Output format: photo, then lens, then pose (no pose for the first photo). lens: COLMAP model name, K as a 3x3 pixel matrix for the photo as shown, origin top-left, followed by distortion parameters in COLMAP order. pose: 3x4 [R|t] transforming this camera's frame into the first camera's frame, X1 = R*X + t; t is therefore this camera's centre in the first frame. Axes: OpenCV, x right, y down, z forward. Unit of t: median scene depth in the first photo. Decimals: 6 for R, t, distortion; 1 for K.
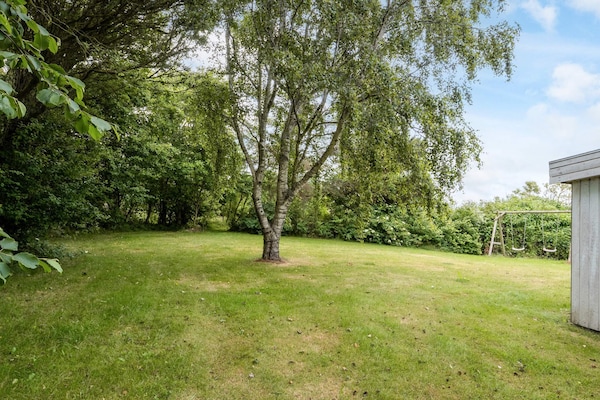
lens RADIAL K [[346.7, 0, 300.3], [0, 346.7, 220.2], [0, 0, 1]] dist [-0.050449, -0.000548]
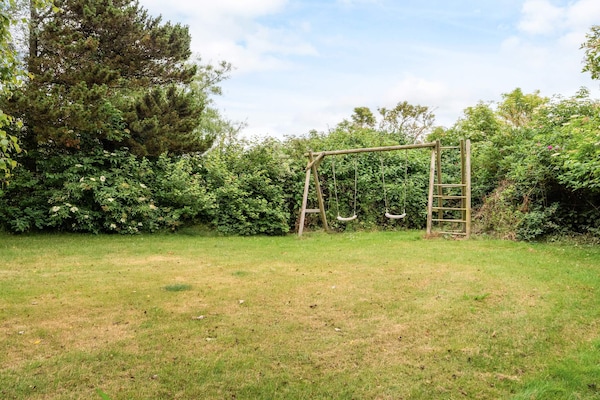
lens RADIAL K [[346.7, 0, 300.3], [0, 346.7, 220.2], [0, 0, 1]] dist [-0.050449, -0.000548]
pose [[0.912681, -0.113561, 0.392578, 0.320761], [0.066983, 0.989194, 0.130420, 0.007462], [-0.403146, -0.092736, 0.910425, 0.471649]]
